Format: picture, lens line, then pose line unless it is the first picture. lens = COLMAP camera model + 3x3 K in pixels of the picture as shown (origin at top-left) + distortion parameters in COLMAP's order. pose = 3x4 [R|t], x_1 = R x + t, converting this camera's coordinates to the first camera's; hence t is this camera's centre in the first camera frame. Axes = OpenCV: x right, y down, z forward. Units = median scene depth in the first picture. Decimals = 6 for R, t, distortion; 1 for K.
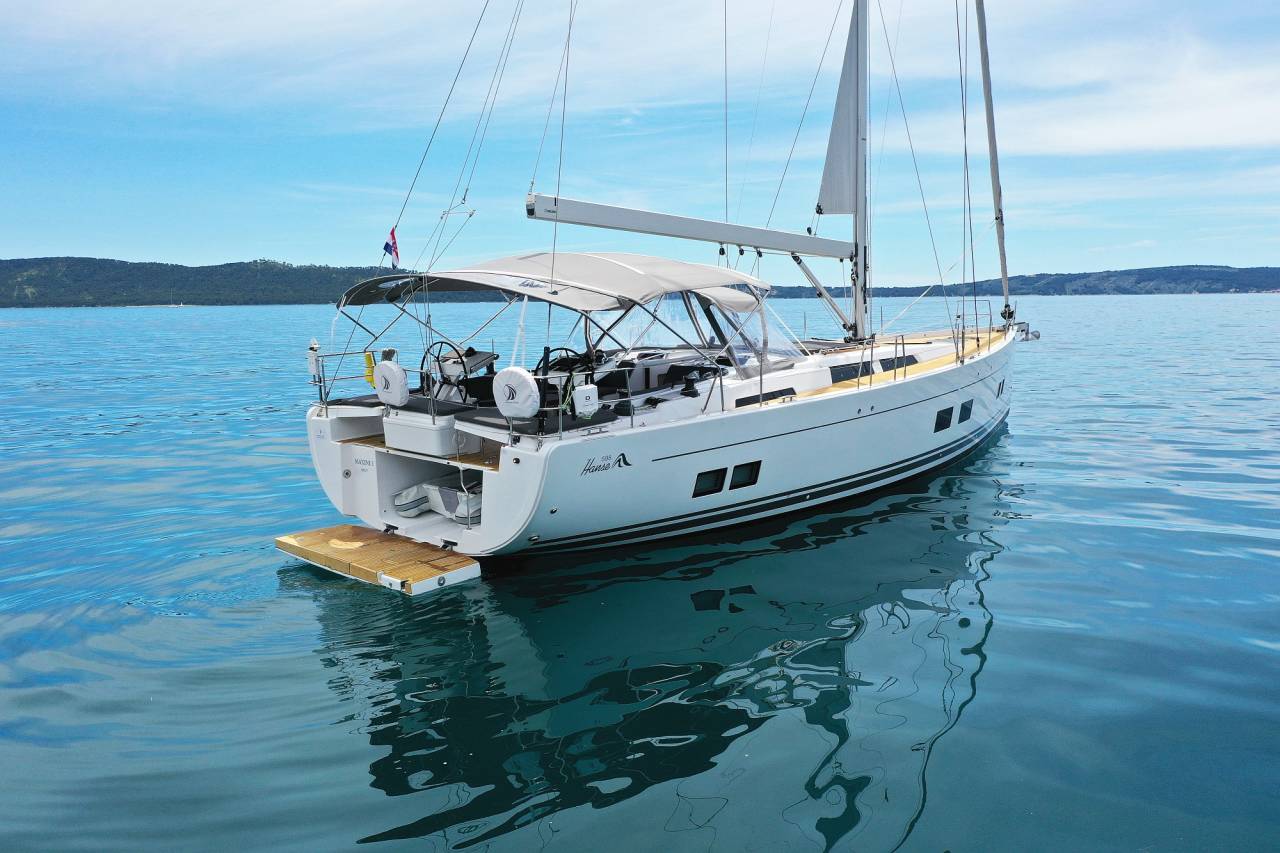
lens RADIAL K [[1058.6, 0, 640.0], [0, 1058.6, 426.5], [0, 0, 1]] dist [0.082958, -0.003797]
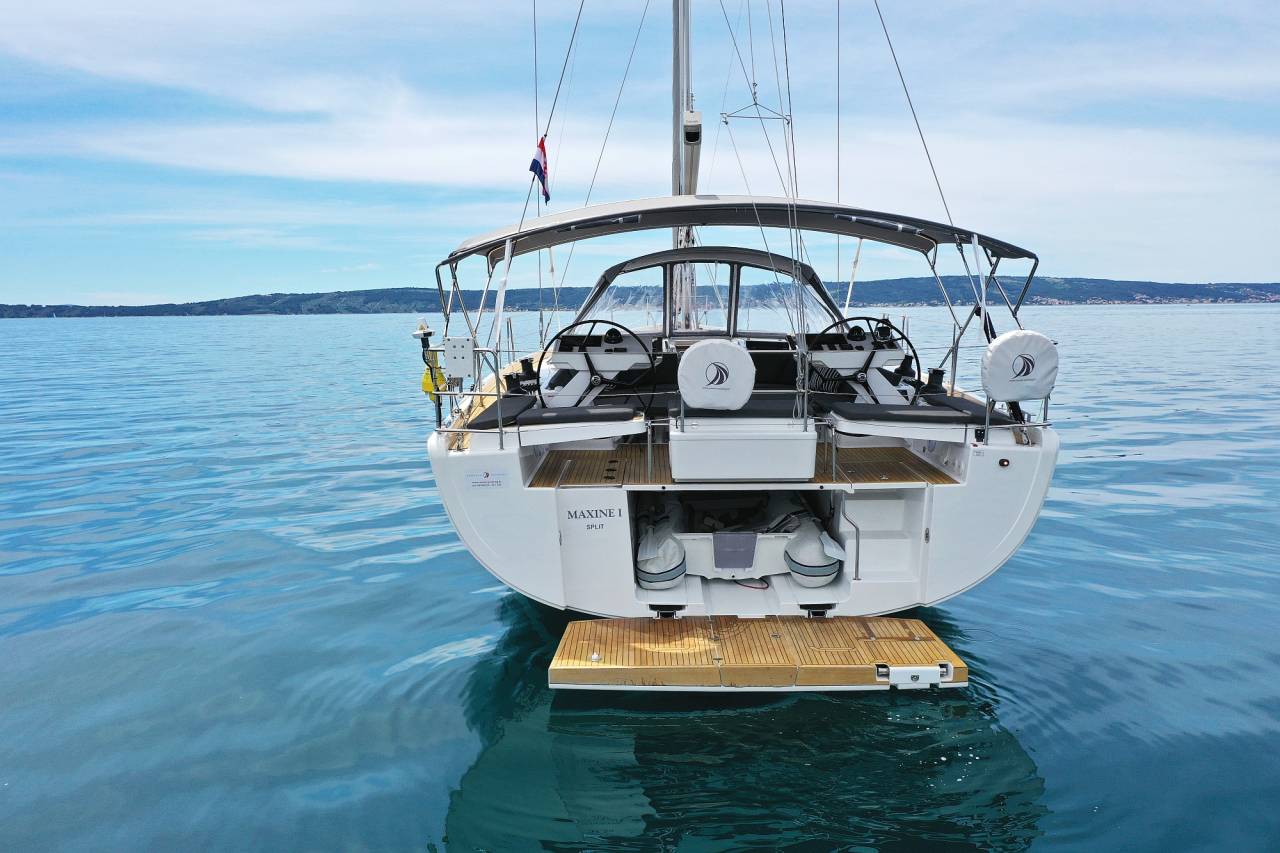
lens RADIAL K [[1054.8, 0, 640.0], [0, 1054.8, 426.5], [0, 0, 1]] dist [-0.014335, -0.011090]
pose [[0.706499, -0.082846, 0.702848, -0.104133], [0.098763, 0.994948, 0.018000, -0.003849], [-0.700789, 0.056698, 0.711112, 0.086937]]
